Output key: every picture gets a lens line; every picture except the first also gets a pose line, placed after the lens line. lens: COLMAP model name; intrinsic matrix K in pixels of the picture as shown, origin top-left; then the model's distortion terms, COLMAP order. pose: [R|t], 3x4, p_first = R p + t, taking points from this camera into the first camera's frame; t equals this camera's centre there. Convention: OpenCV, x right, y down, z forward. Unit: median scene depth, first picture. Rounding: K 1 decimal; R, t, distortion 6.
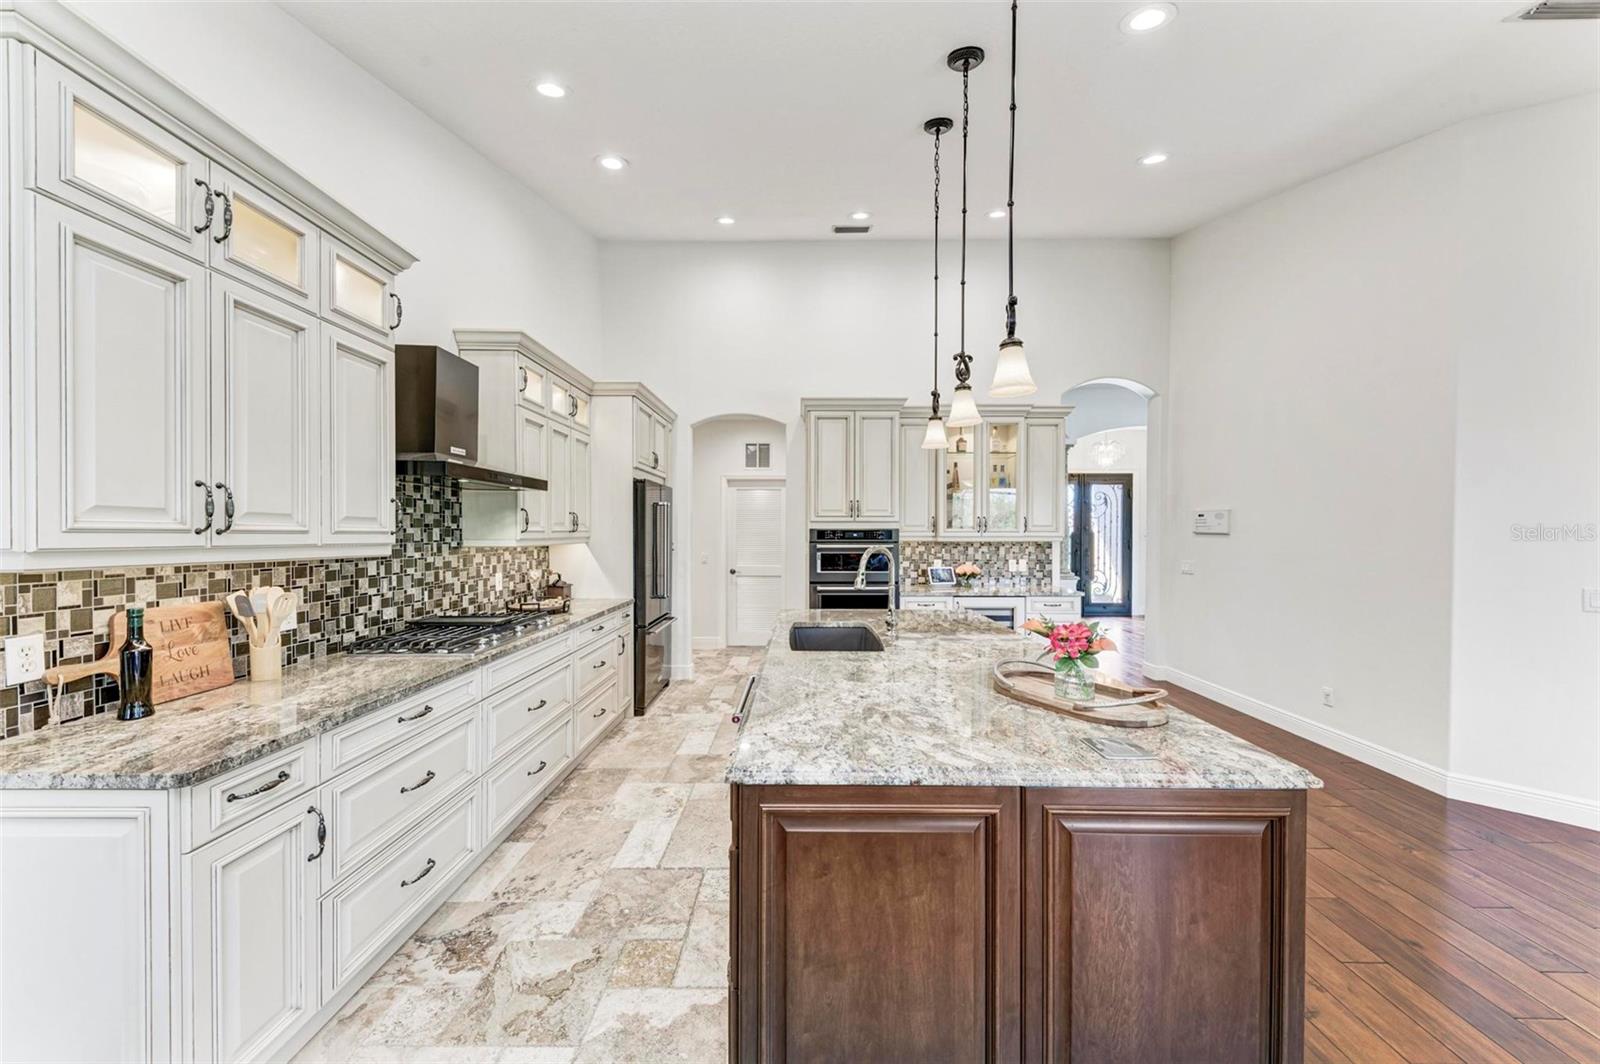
lens RADIAL K [[567.0, 0, 806.2], [0, 567.0, 536.5], [0, 0, 1]] dist [0.005079, -0.001812]
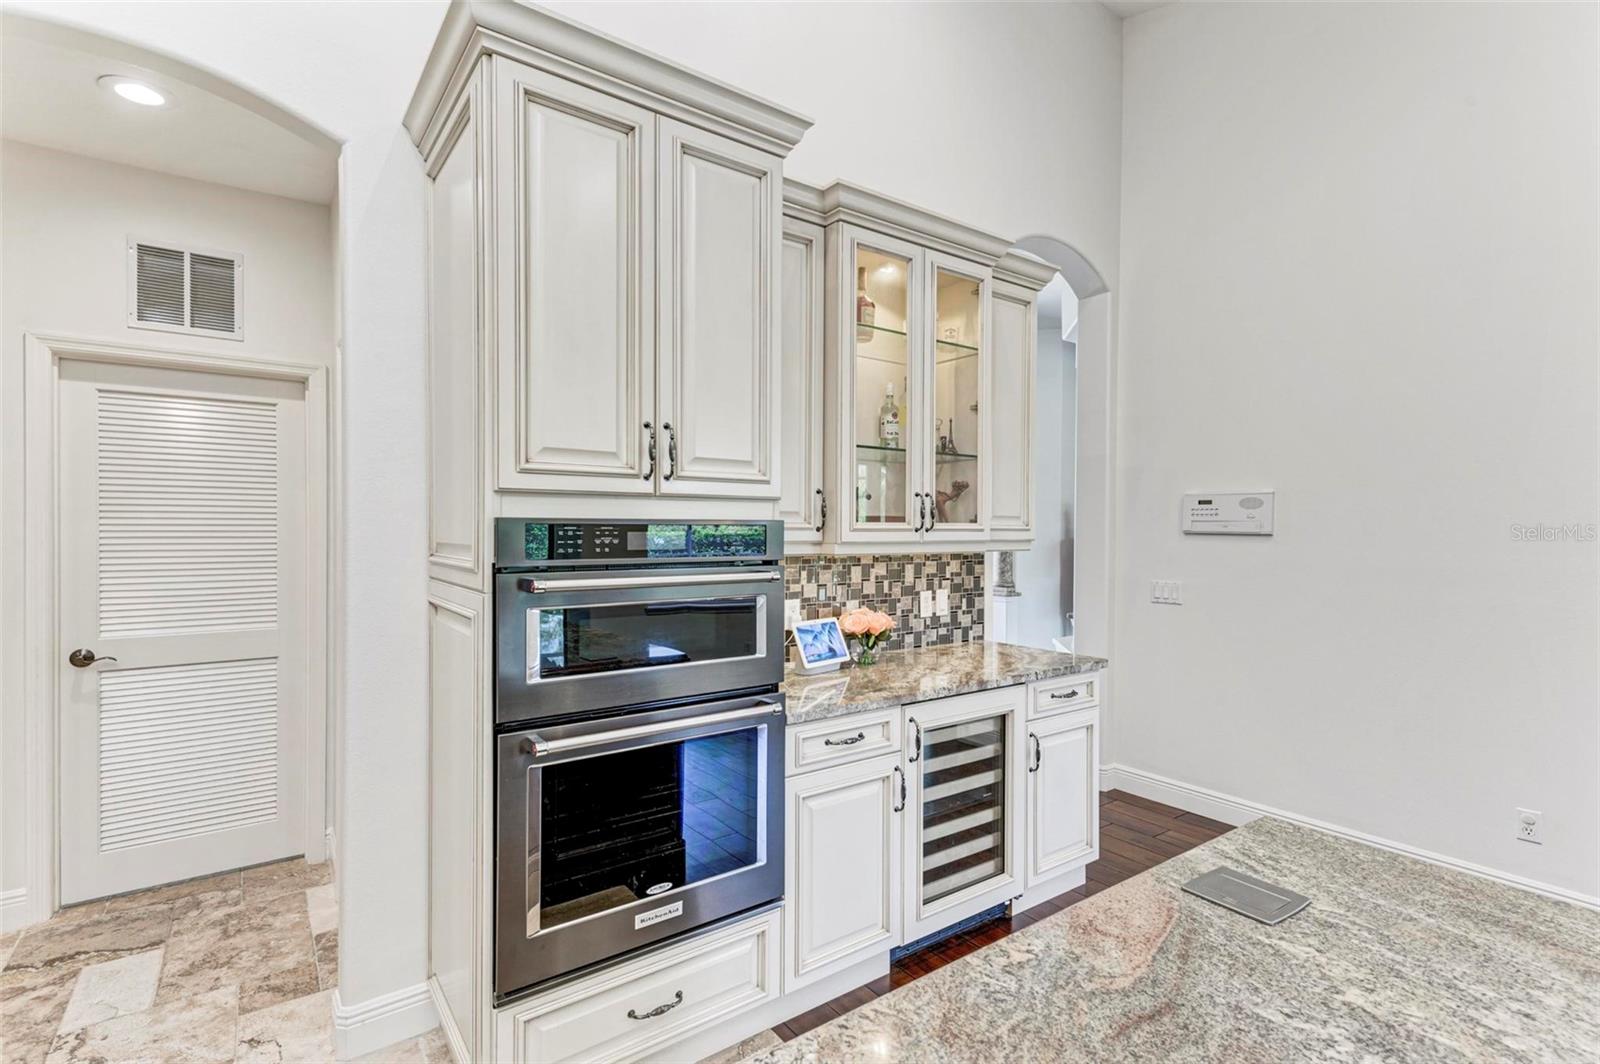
lens RADIAL K [[756.7, 0, 810.9], [0, 756.7, 534.7], [0, 0, 1]] dist [0.009941, -0.001590]
pose [[0.806381, -0.002292, 0.591392, -0.122834], [0.001524, 0.999997, 0.001798, -0.009854], [-0.591395, -0.000549, 0.806382, 0.970624]]
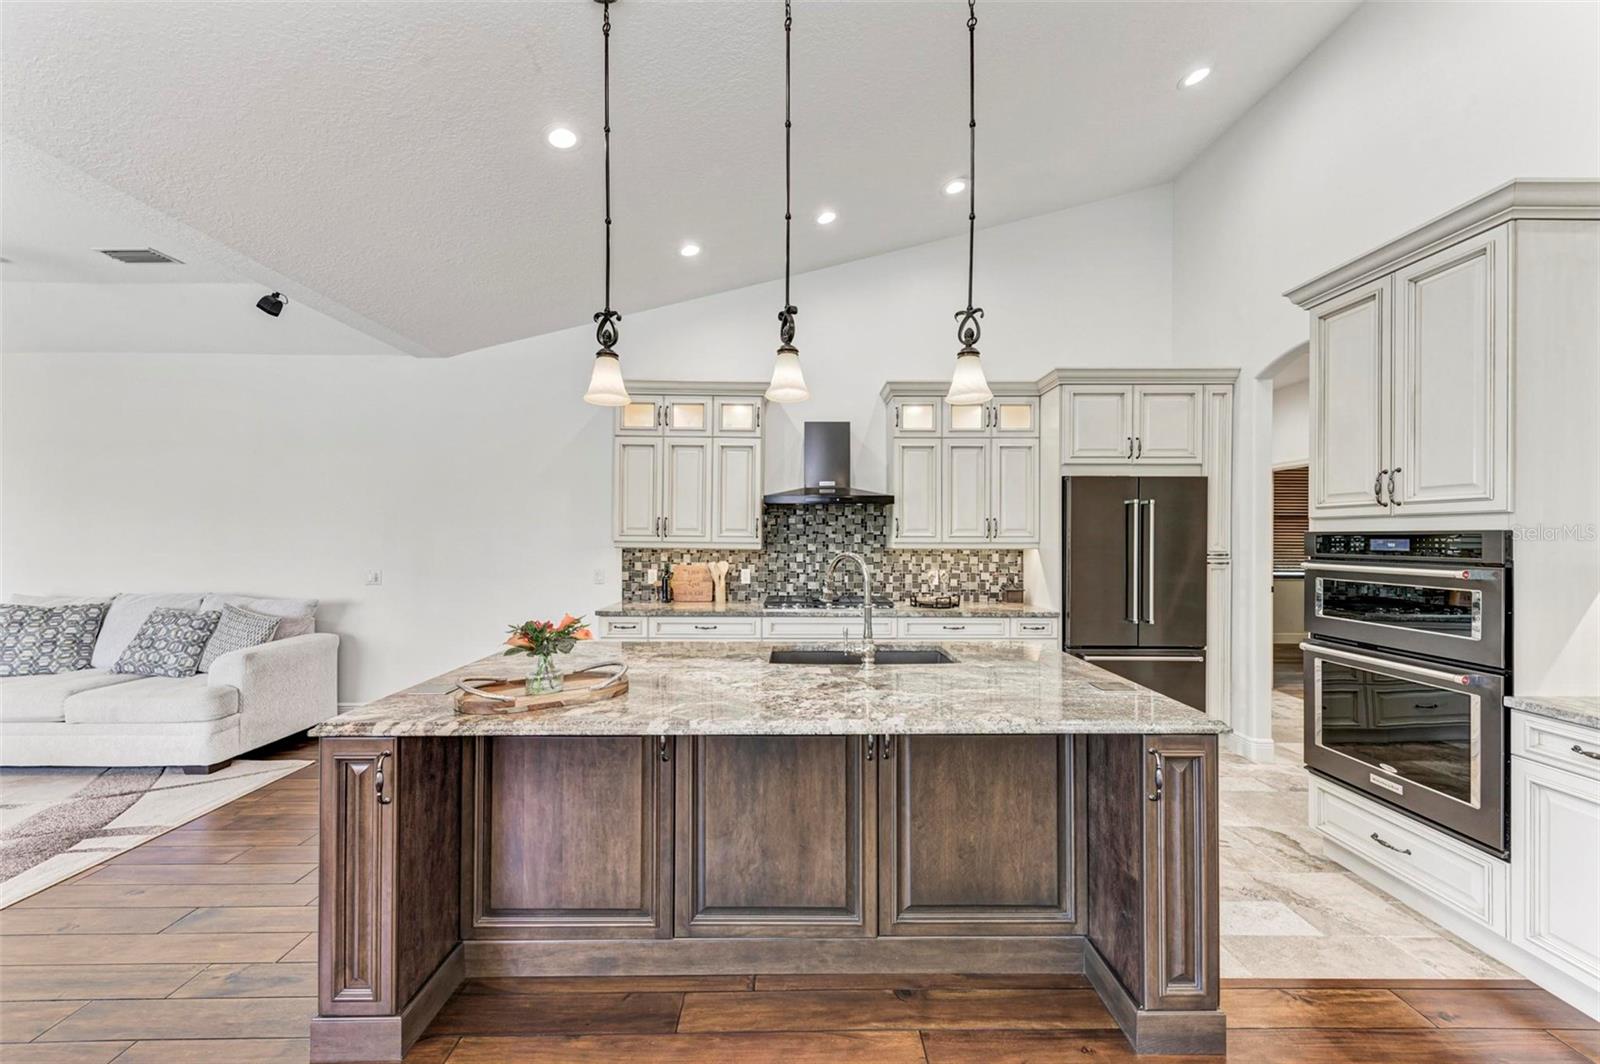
lens RADIAL K [[601.6, 0, 802.0], [0, 601.6, 537.6], [0, 0, 1]] dist [0.009360, 0.000167]
pose [[0.007527, 0.000903, -0.999971, 0.862673], [-0.011805, 0.999930, 0.000814, -0.005421], [0.999902, 0.011798, 0.007537, 0.795795]]
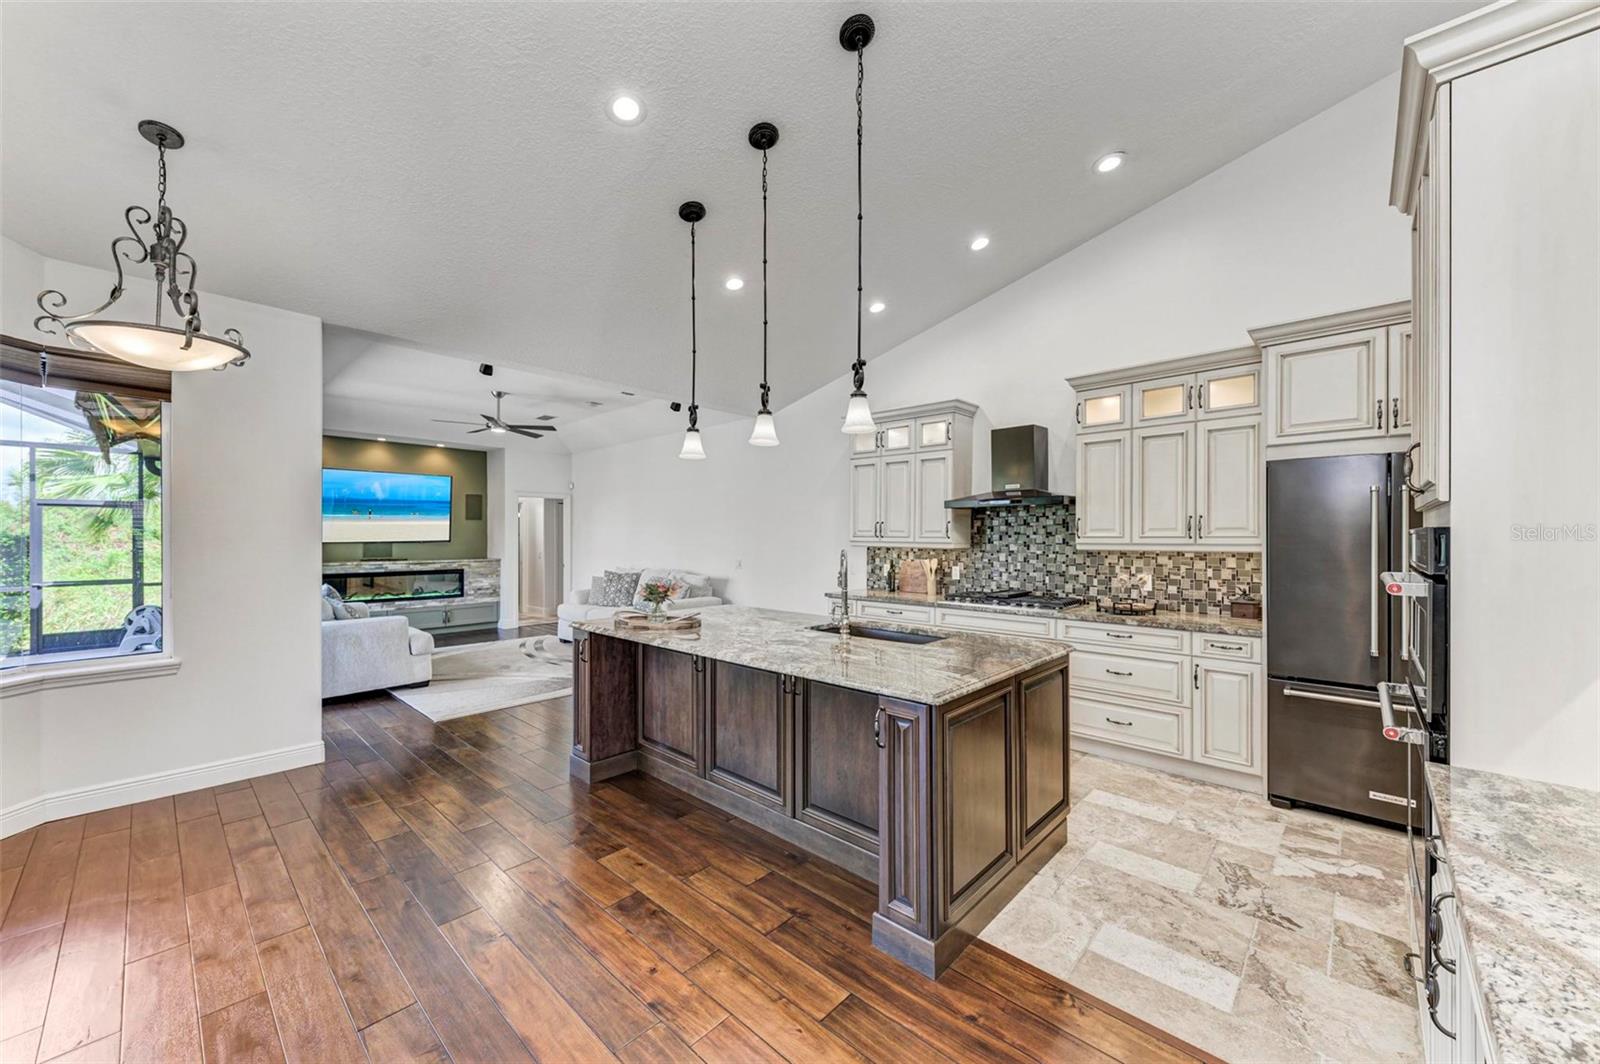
lens RADIAL K [[601.6, 0, 799.9], [0, 601.6, 537.4], [0, 0, 1]] dist [0.009360, 0.000167]
pose [[-0.685141, -0.000230, -0.728411, 0.879261], [-0.008159, 0.999940, 0.007359, -0.013274], [0.728365, 0.010985, -0.685101, 1.485840]]
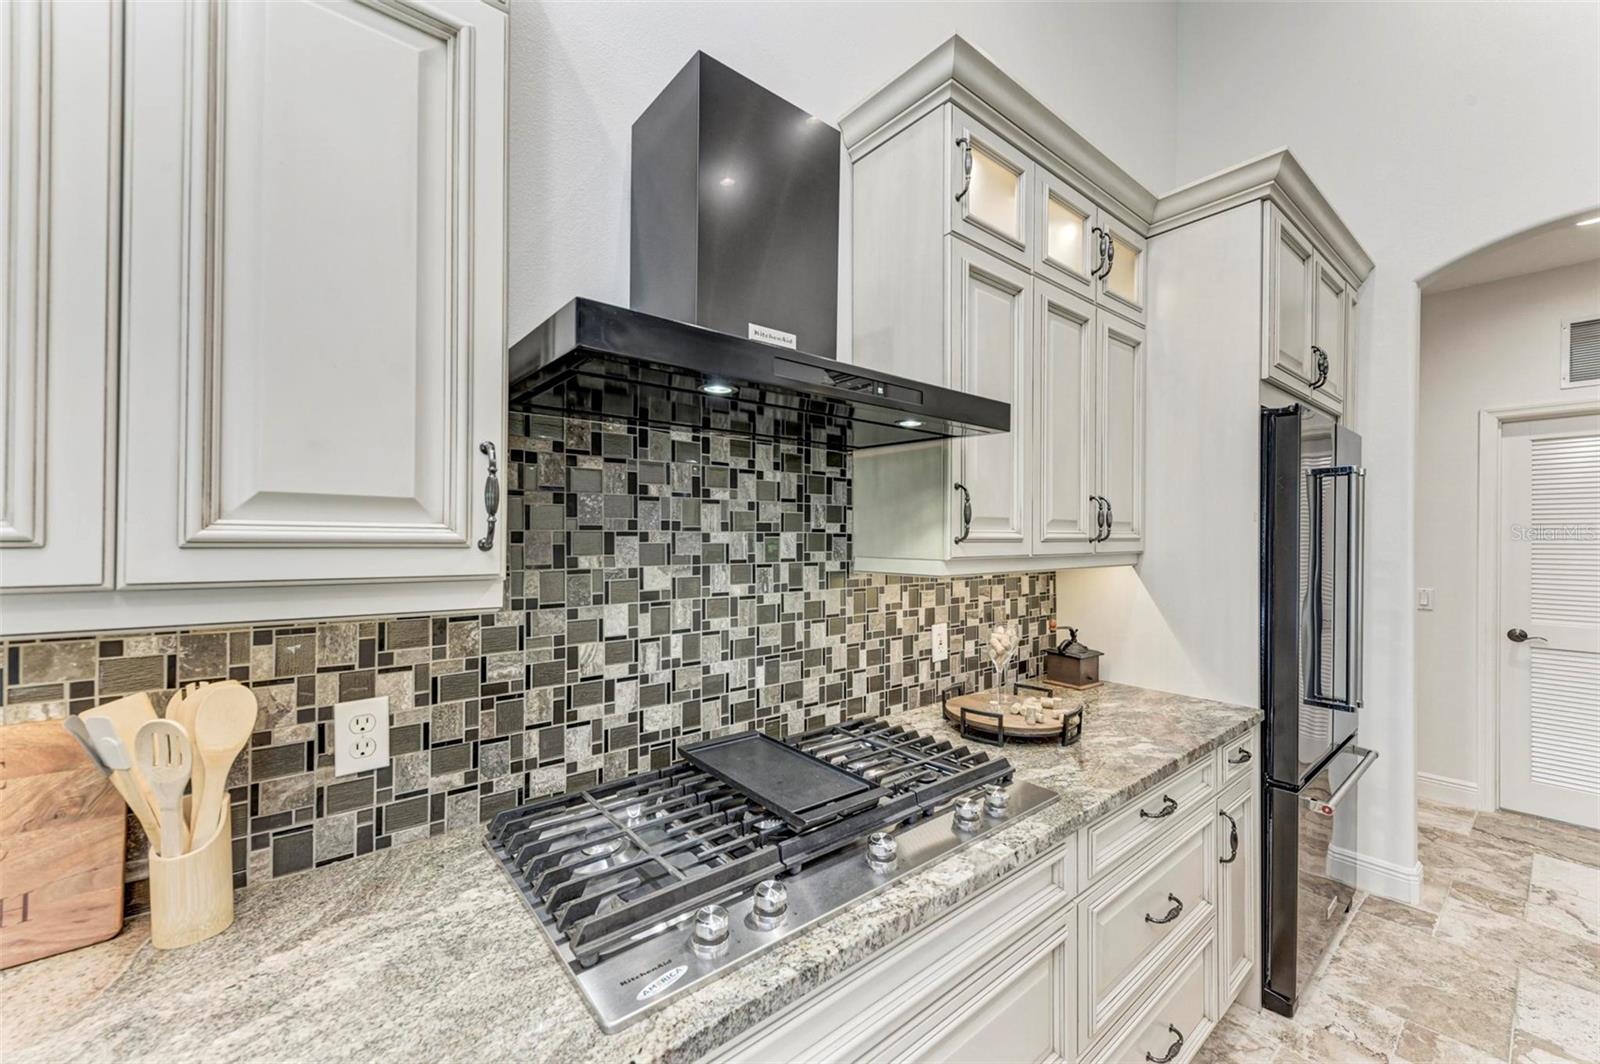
lens RADIAL K [[601.6, 0, 792.9], [0, 601.6, 541.0], [0, 0, 1]] dist [0.009360, 0.000167]
pose [[0.621194, 0.003139, -0.783650, -0.238983], [-0.008459, 0.999961, -0.002701, -0.006172], [0.783611, 0.008307, 0.621196, 0.650548]]
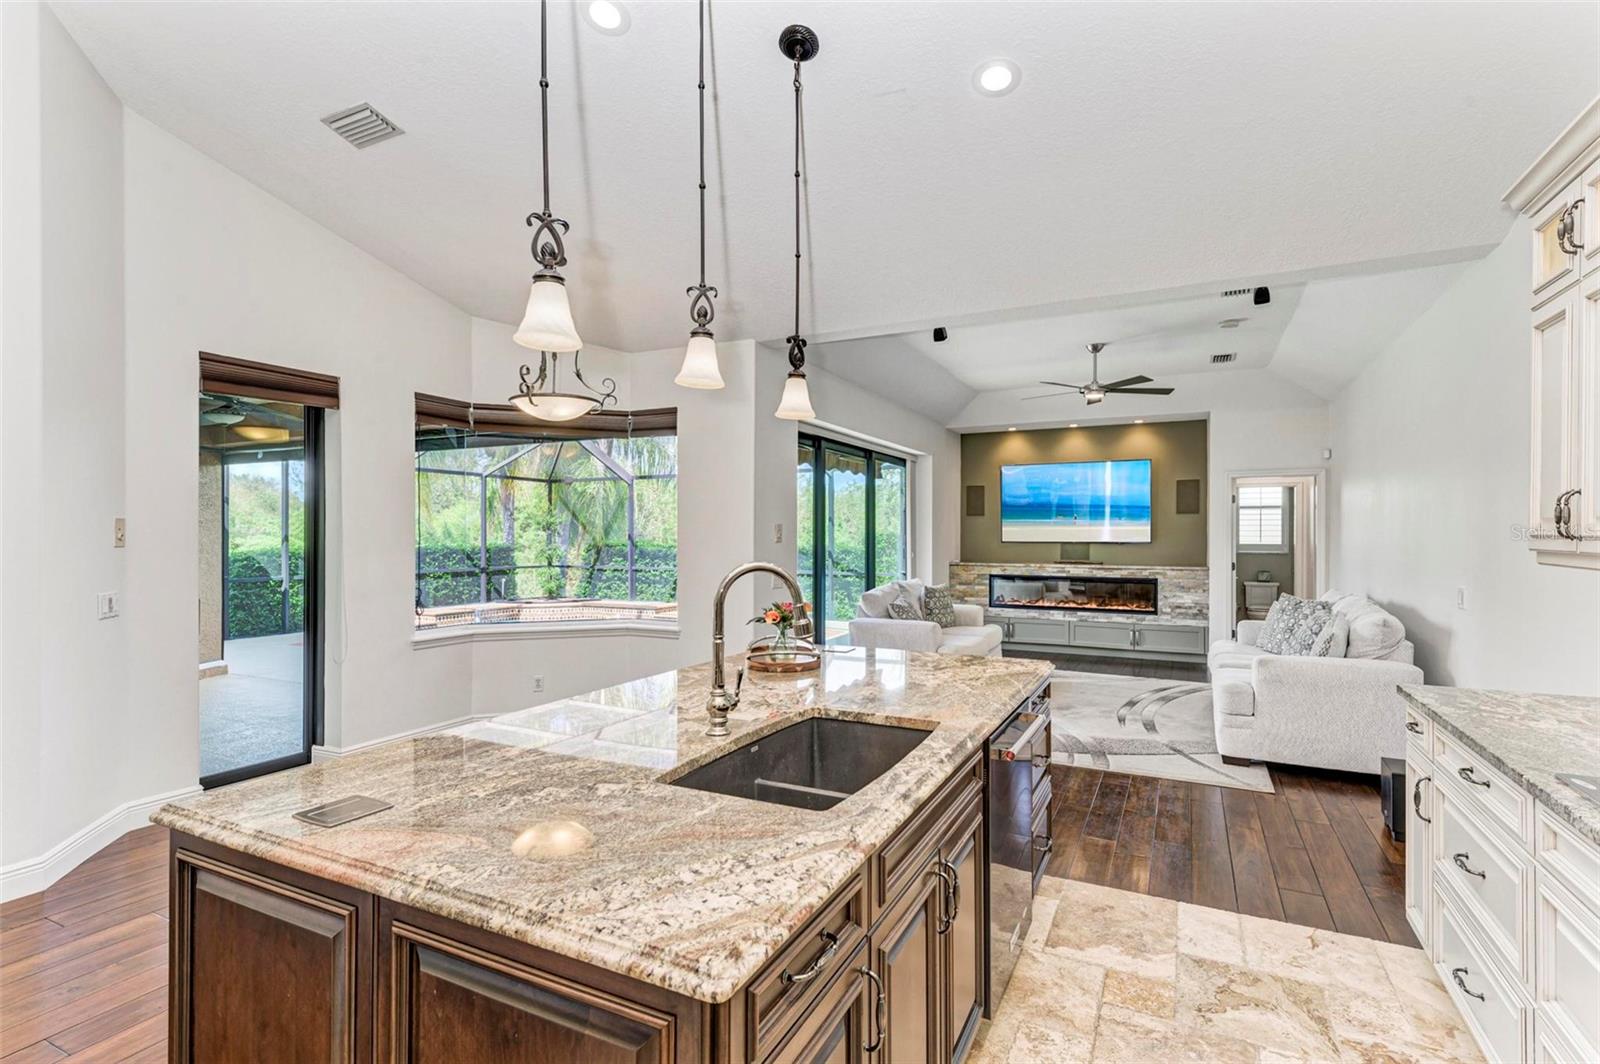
lens RADIAL K [[756.7, 0, 805.0], [0, 756.7, 532.6], [0, 0, 1]] dist [0.009941, -0.001590]
pose [[-0.893654, -0.000087, 0.448756, -0.206638], [0.002285, 0.999986, 0.004745, -0.013076], [-0.448750, 0.005266, -0.893642, 1.399687]]
